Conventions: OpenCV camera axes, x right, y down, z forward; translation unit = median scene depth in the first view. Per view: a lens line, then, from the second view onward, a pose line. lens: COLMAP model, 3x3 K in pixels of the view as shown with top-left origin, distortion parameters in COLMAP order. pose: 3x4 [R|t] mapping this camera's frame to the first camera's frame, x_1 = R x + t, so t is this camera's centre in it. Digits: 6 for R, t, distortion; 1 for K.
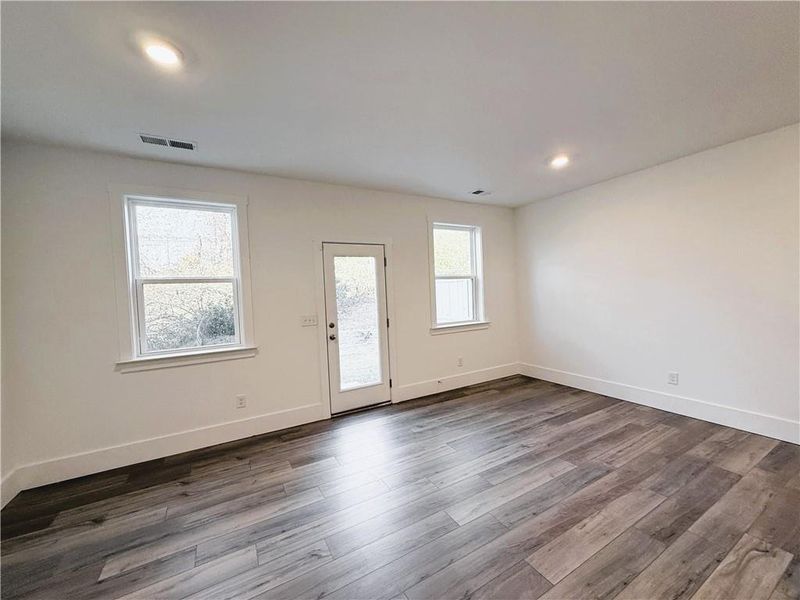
lens RADIAL K [[317.8, 0, 398.3], [0, 317.8, 299.8], [0, 0, 1]] dist [-0.000098, 0.000152]
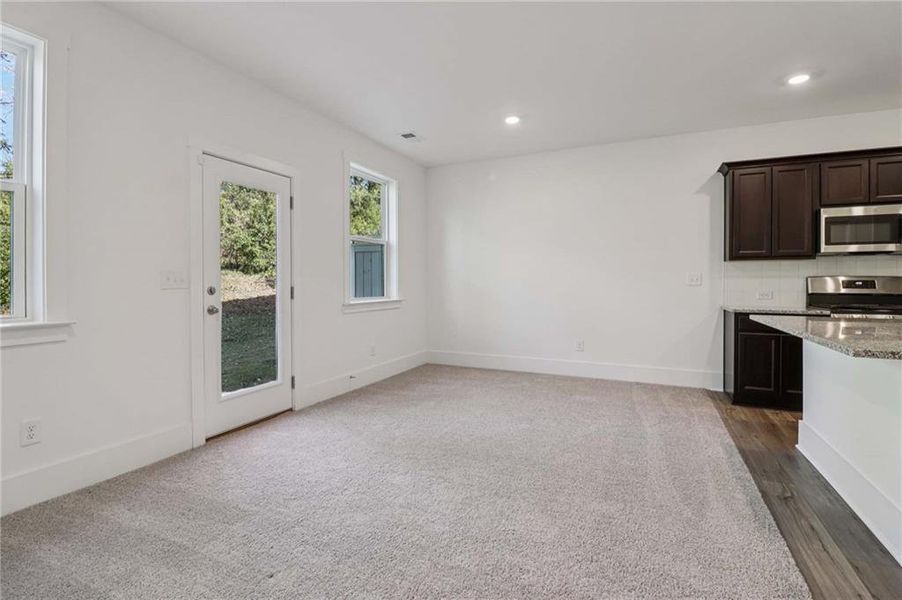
lens RADIAL K [[419.1, 0, 452.8], [0, 419.1, 284.0], [0, 0, 1]] dist [-0.001465, -0.011132]
pose [[0.811267, 0.035211, 0.583615, -0.310557], [-0.014149, 0.999075, -0.040609, 0.096401], [-0.584505, 0.024687, 0.811015, 0.085685]]
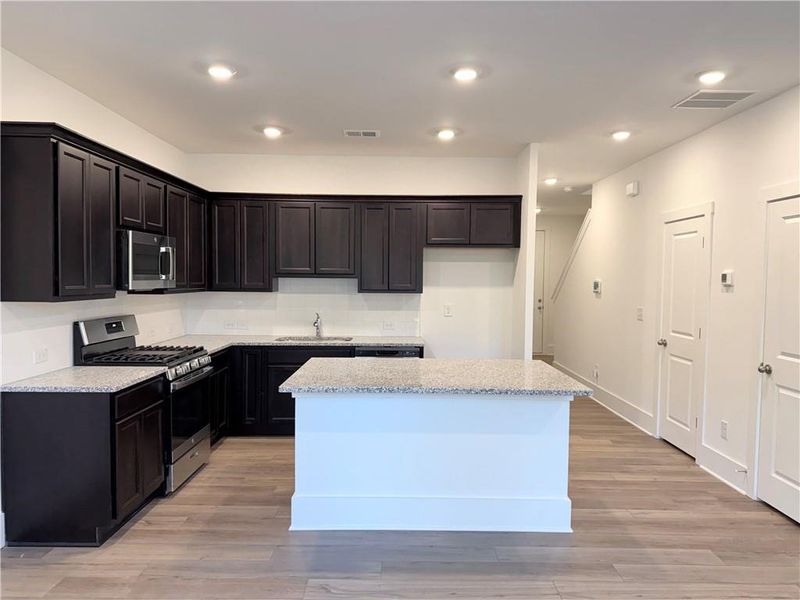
lens RADIAL K [[562.6, 0, 400.0], [0, 562.6, 300.0], [0, 0, 1]] dist [0.064558, -0.089958]
pose [[-0.873759, 0.009955, 0.486258, 0.076635], [0.037307, 0.998217, 0.046599, -0.045537], [-0.484927, 0.058857, -0.872572, 1.044589]]
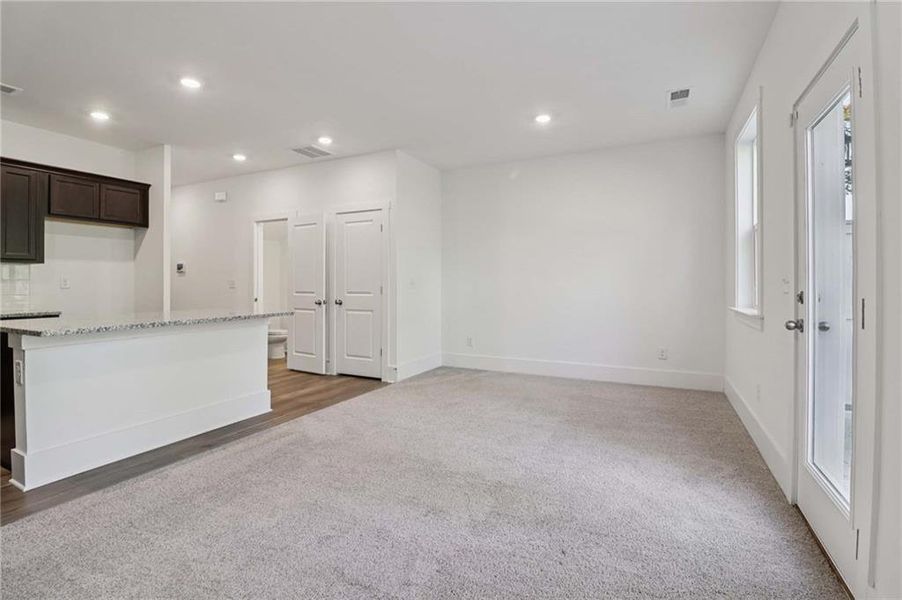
lens RADIAL K [[419.1, 0, 452.8], [0, 419.1, 284.0], [0, 0, 1]] dist [-0.001465, -0.011132]
pose [[-0.821275, 0.039446, -0.569168, 0.493370], [0.015791, 0.998796, 0.046435, 0.030299], [0.570315, 0.029148, -0.820909, 1.219947]]
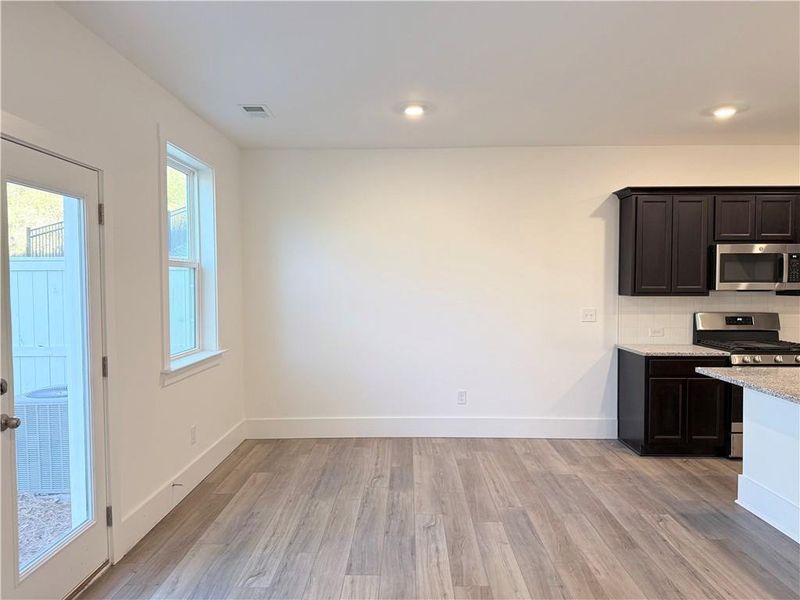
lens RADIAL K [[562.6, 0, 400.0], [0, 562.6, 300.0], [0, 0, 1]] dist [0.064558, -0.089958]
pose [[0.499510, 0.010016, 0.866250, -0.526233], [0.009040, 0.999818, -0.016773, 0.004800], [-0.866261, 0.016209, 0.499329, 0.358240]]
